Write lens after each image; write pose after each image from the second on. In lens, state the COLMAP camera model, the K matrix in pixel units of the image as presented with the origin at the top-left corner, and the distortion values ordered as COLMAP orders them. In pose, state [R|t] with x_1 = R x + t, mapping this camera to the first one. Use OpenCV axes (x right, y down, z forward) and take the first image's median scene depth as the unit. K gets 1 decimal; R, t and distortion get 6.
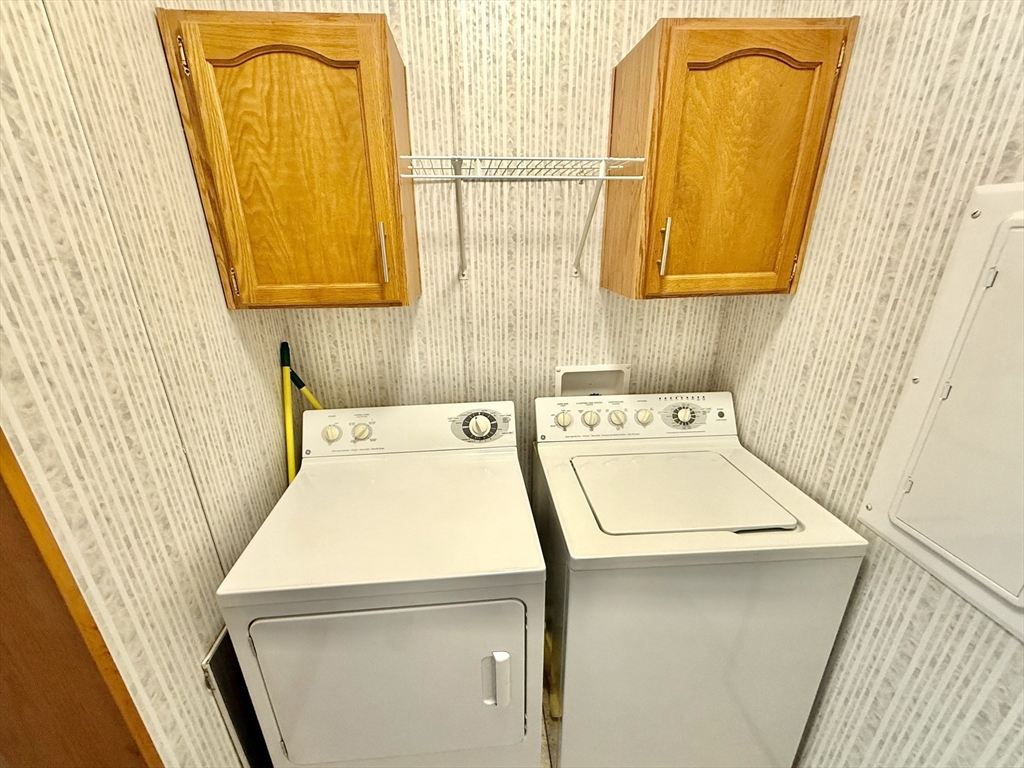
lens RADIAL K [[426.7, 0, 497.6], [0, 426.7, 400.1], [0, 0, 1]] dist [0.000672, -0.000120]
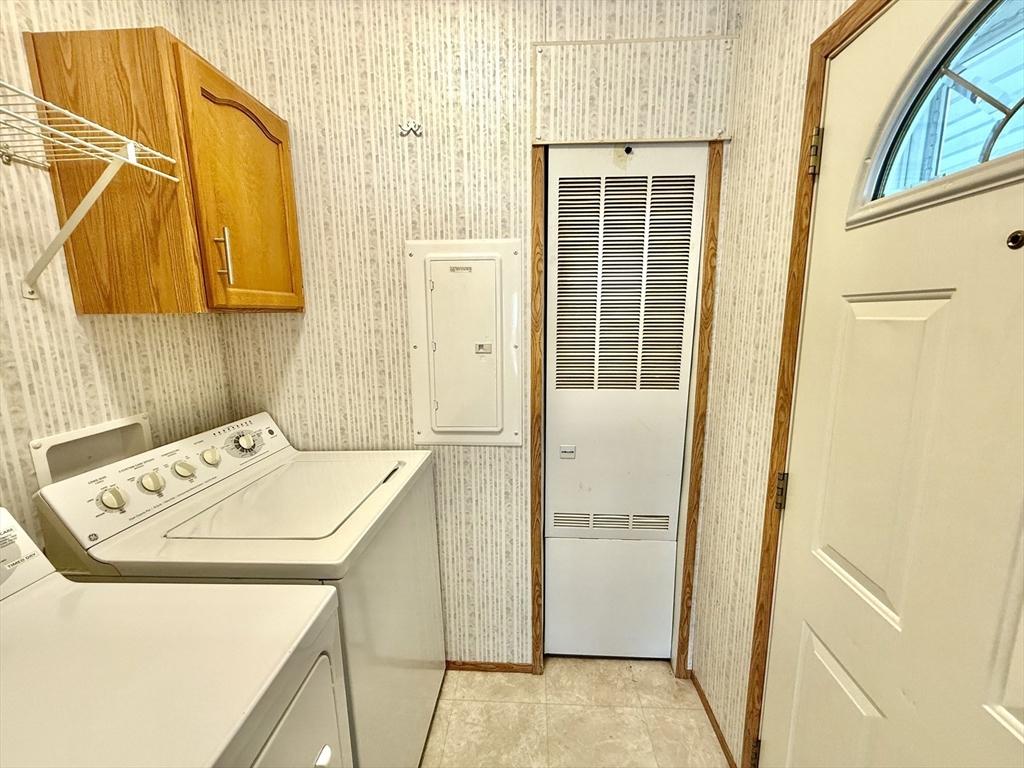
lens RADIAL K [[407.7, 0, 511.2], [0, 407.7, 382.7], [0, 0, 1]] dist [0.001406, -0.000522]
pose [[0.125825, -0.145699, 0.981295, -0.367689], [0.369626, 0.924819, 0.089919, 0.050243], [-0.920622, 0.351398, 0.170219, 0.254738]]
